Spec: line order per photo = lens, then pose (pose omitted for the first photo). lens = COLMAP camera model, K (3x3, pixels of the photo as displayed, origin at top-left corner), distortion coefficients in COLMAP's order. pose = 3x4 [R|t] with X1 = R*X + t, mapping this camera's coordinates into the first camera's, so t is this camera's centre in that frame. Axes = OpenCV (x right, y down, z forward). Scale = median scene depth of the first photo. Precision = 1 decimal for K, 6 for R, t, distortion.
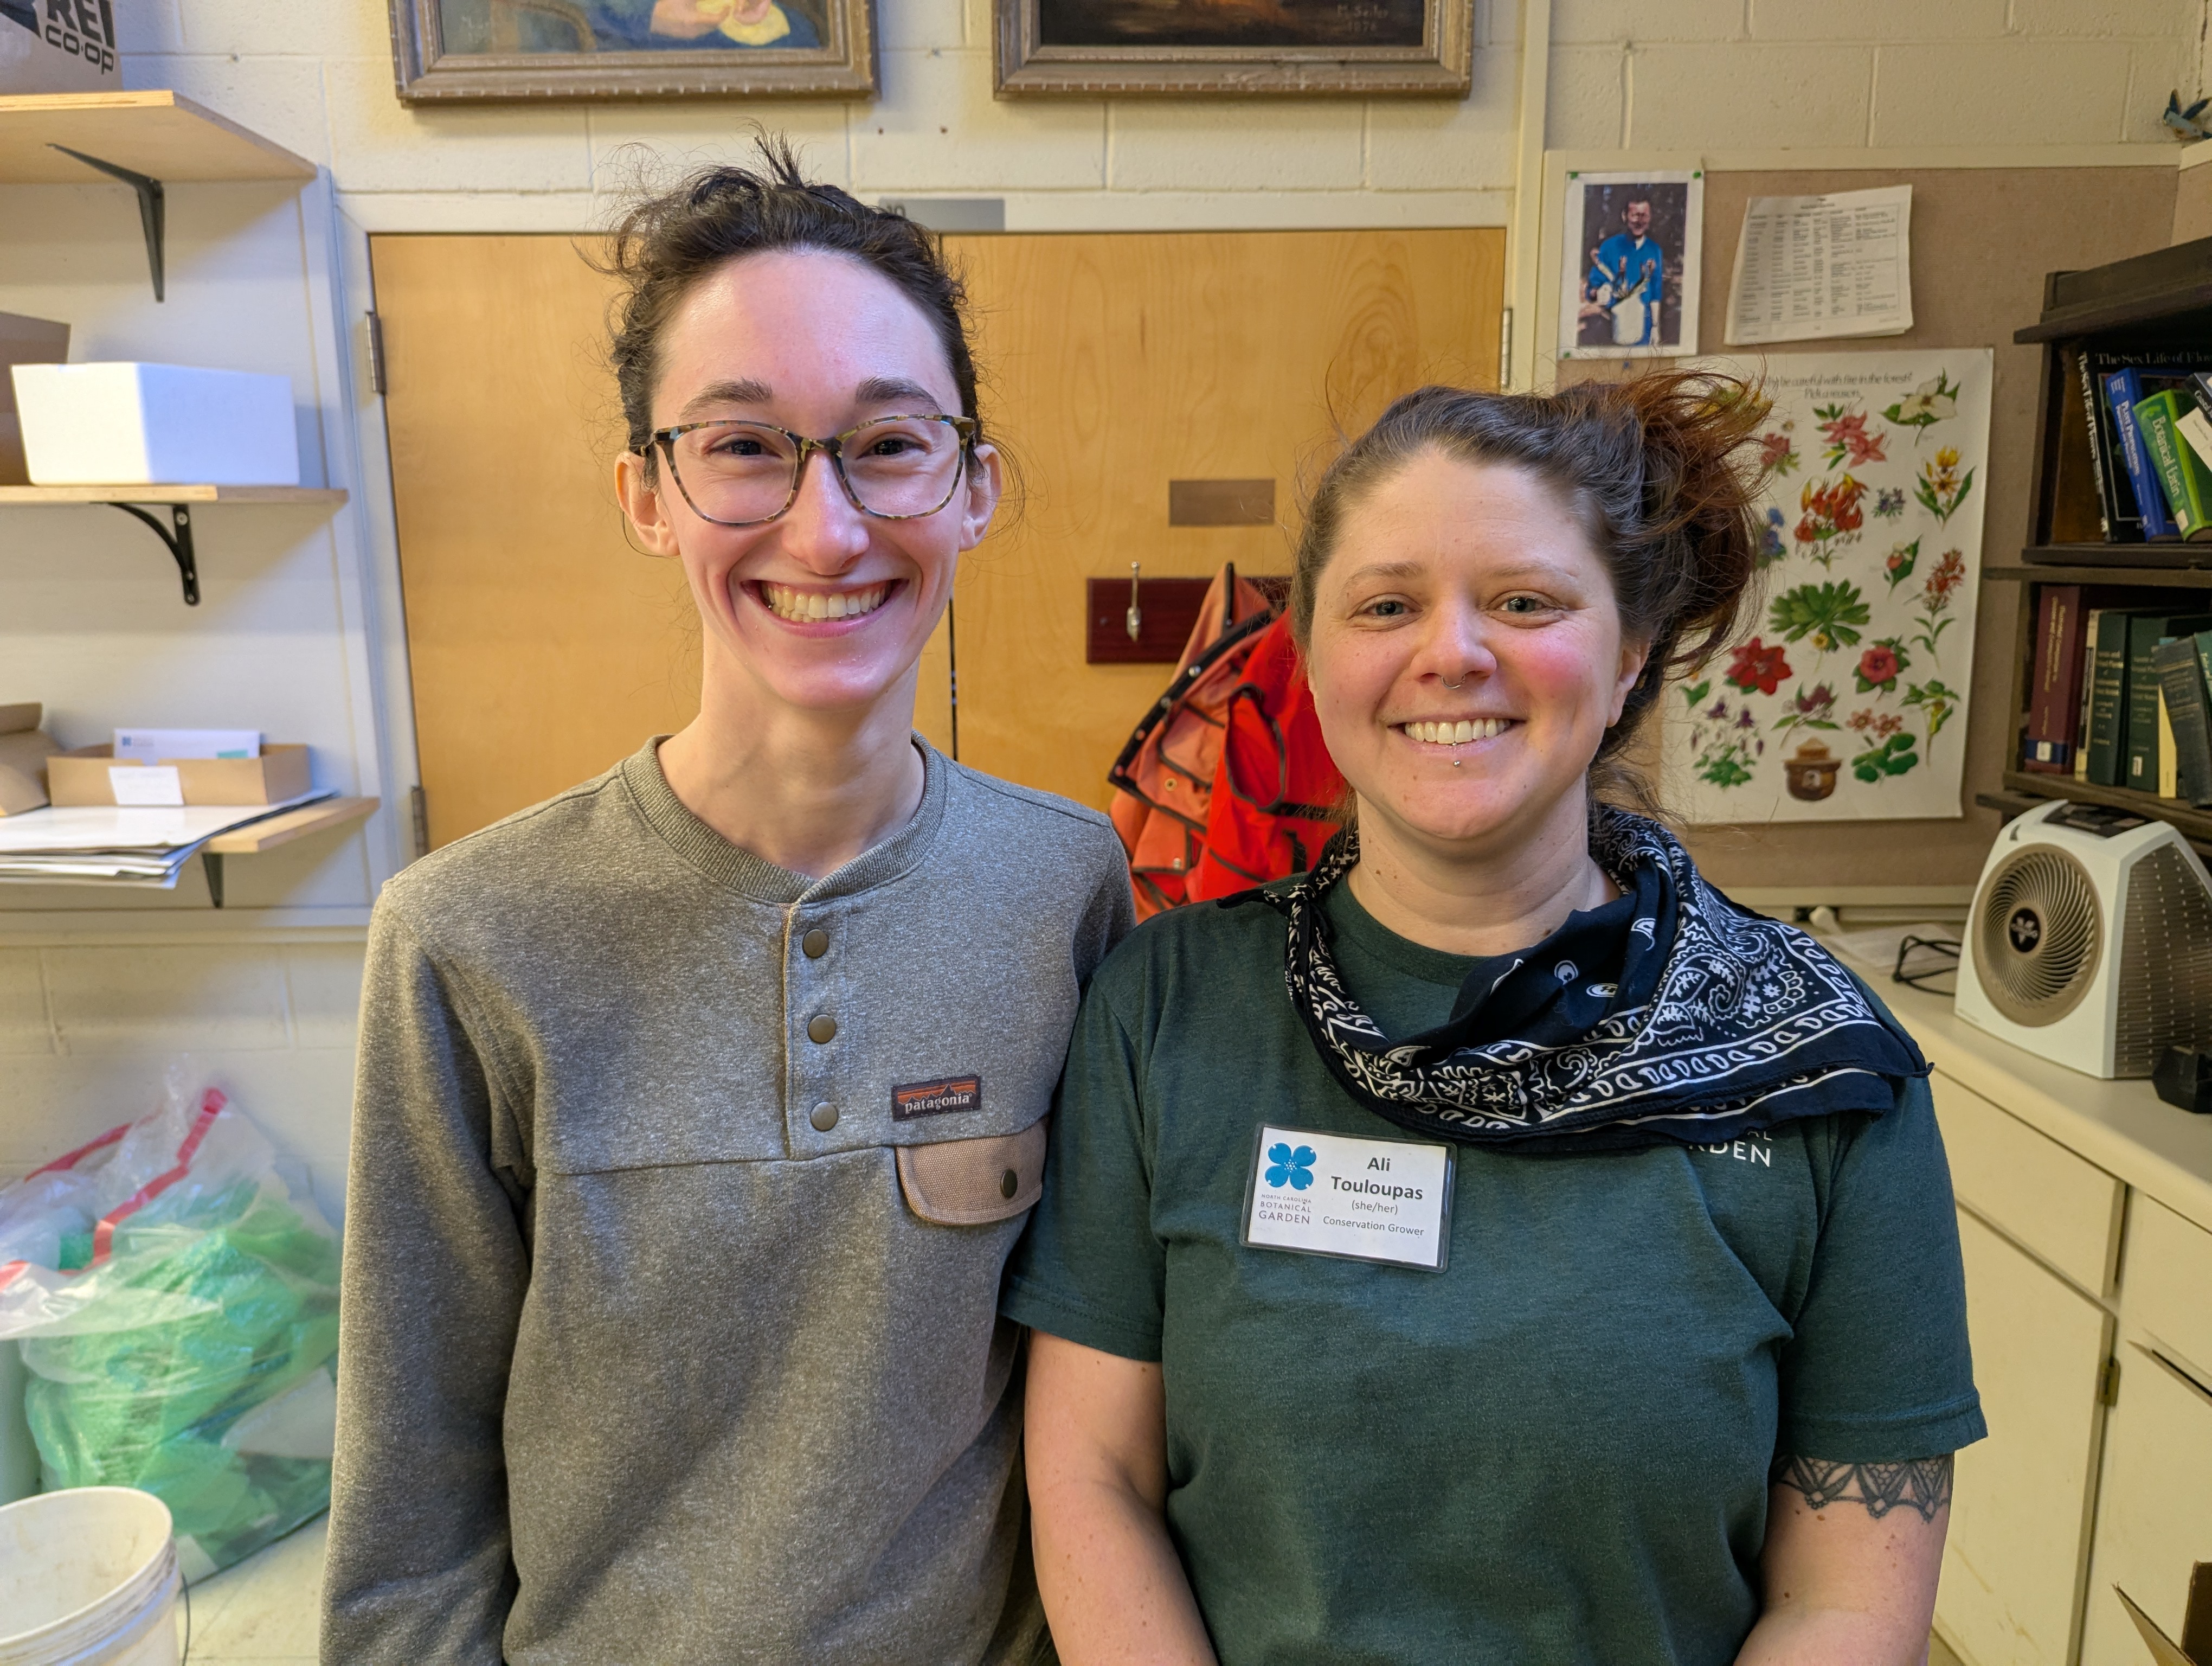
lens RADIAL K [[1569.0, 0, 1100.3], [0, 1569.0, 836.6], [0, 0, 1]] dist [0.013851, -0.011595]
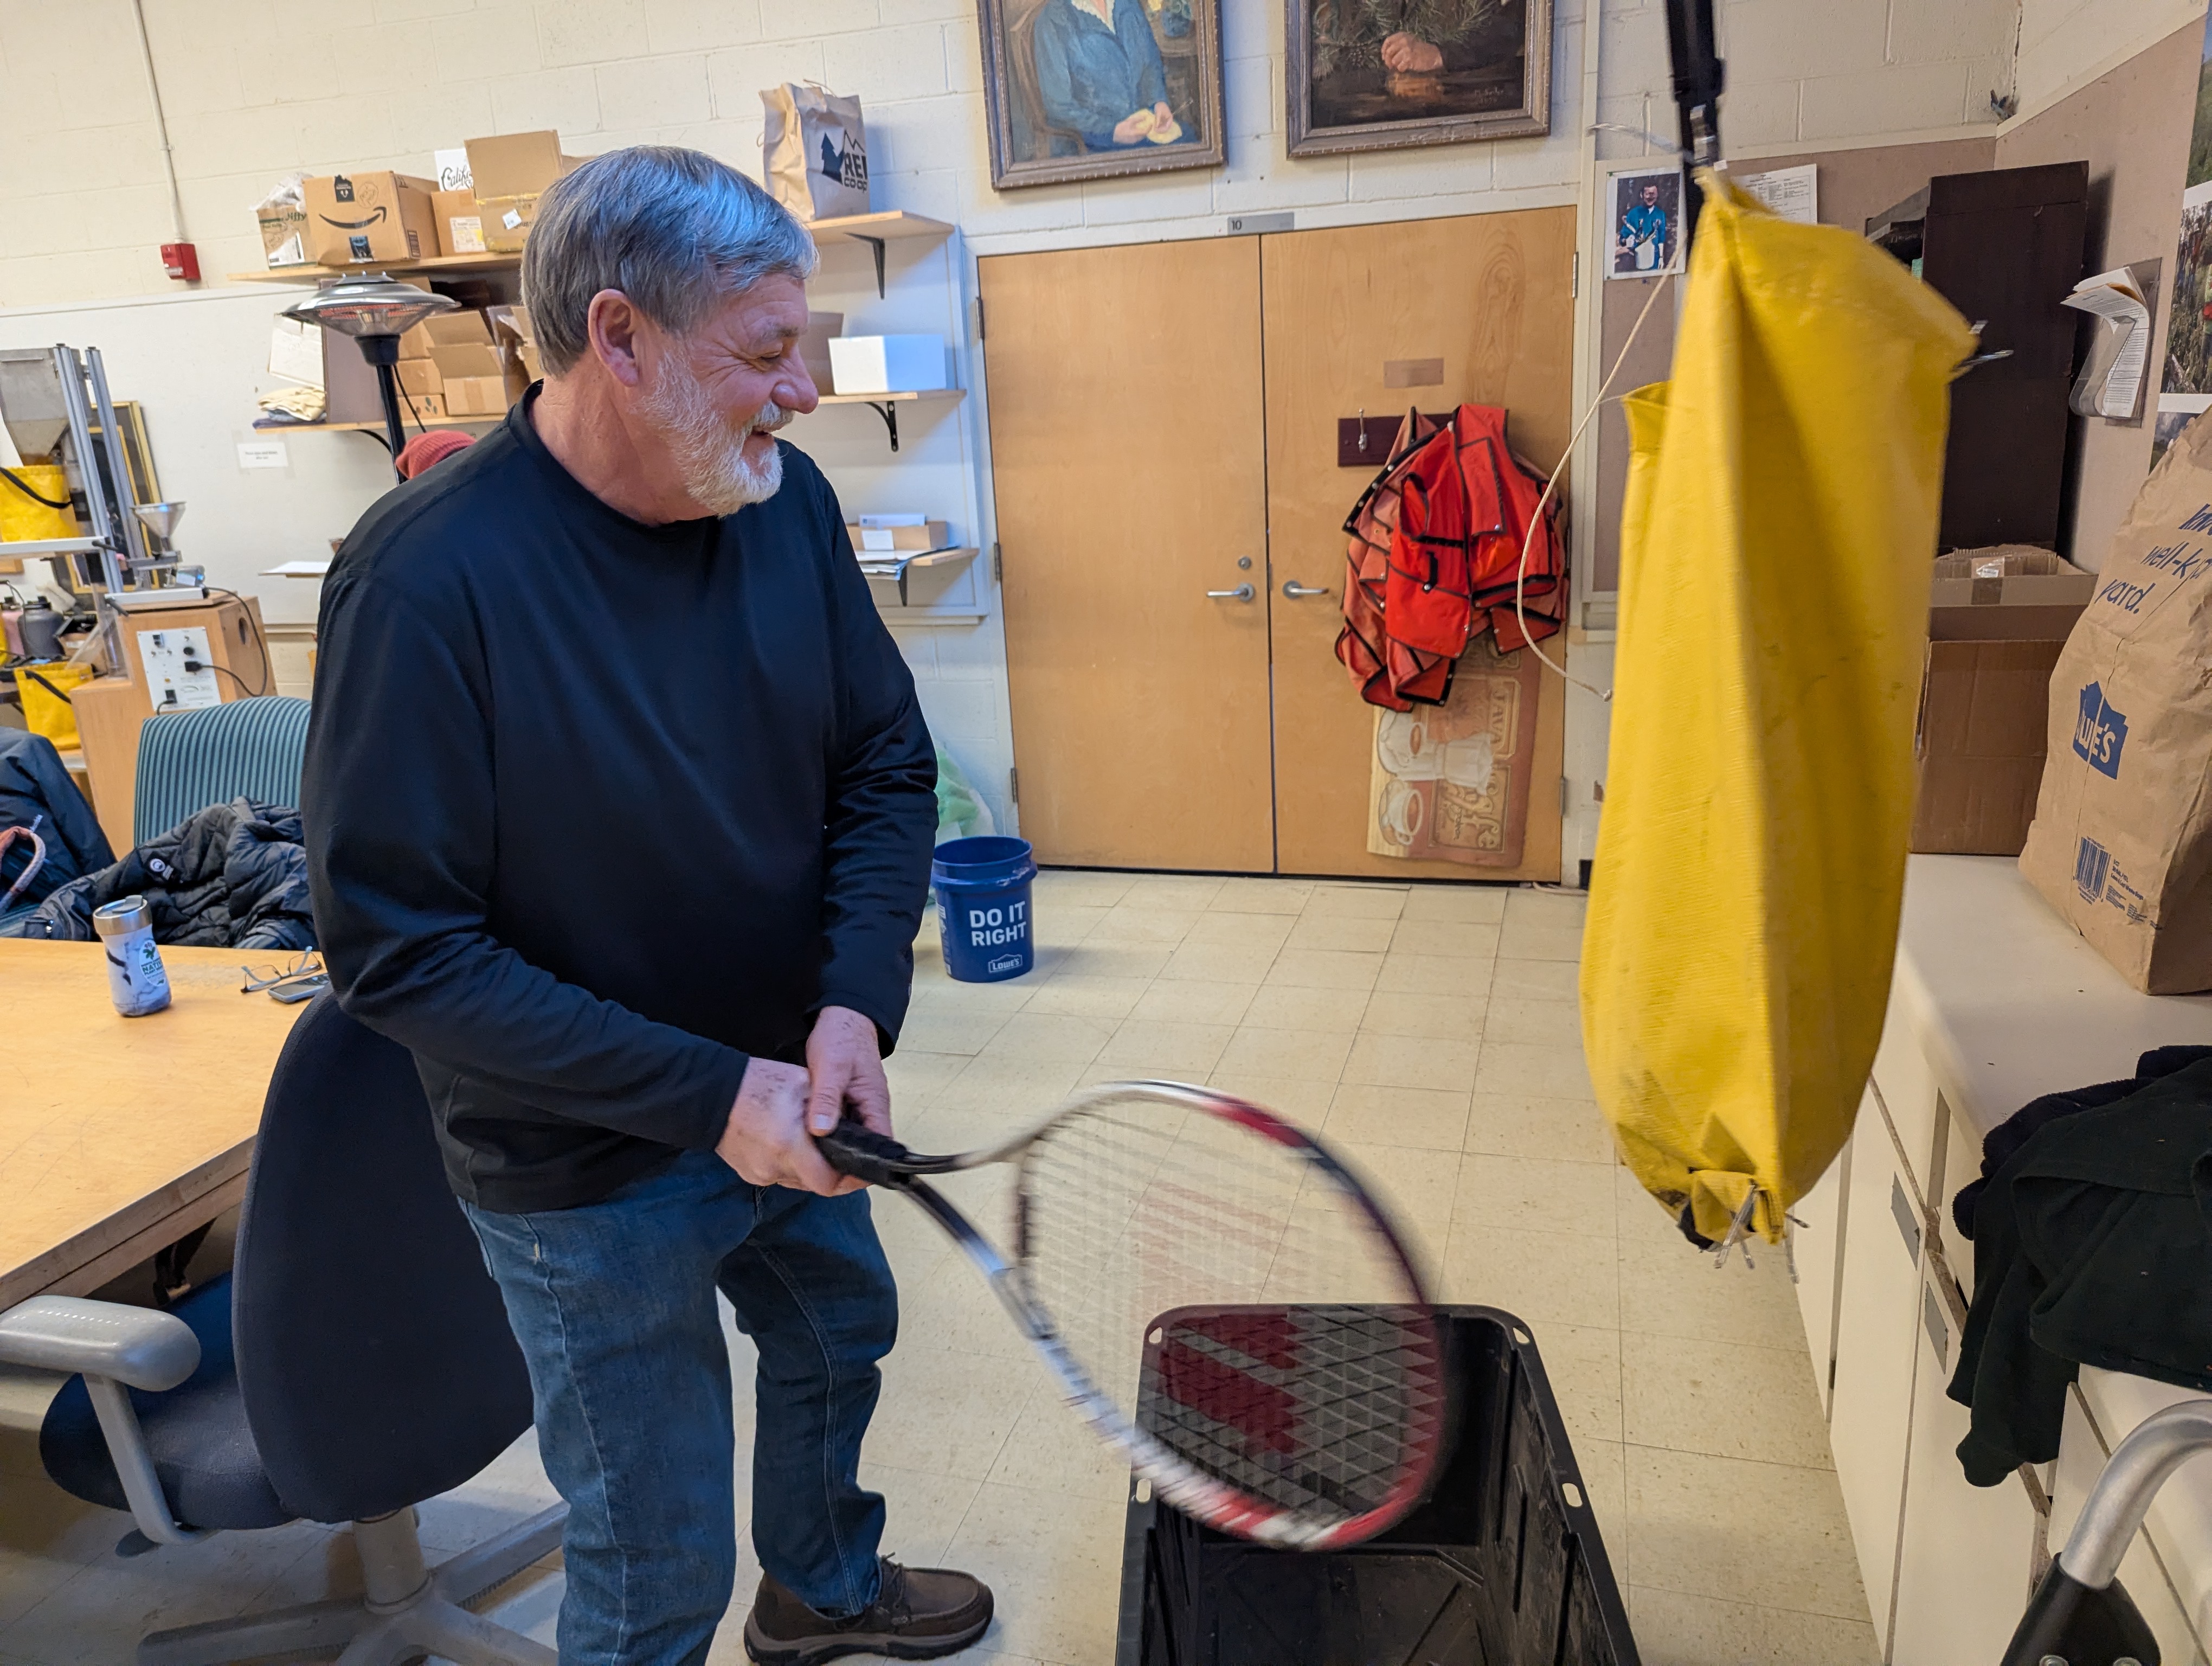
lens RADIAL K [[1569.0, 0, 1108.8], [0, 1569.0, 832.1], [0, 0, 1]] dist [0.013851, -0.011595]
pose [[0.950908, 0.039826, -0.306902, 0.331523], [-0.012559, 0.995834, 0.090312, 0.159114], [0.309220, -0.082024, 0.947447, -0.891048]]
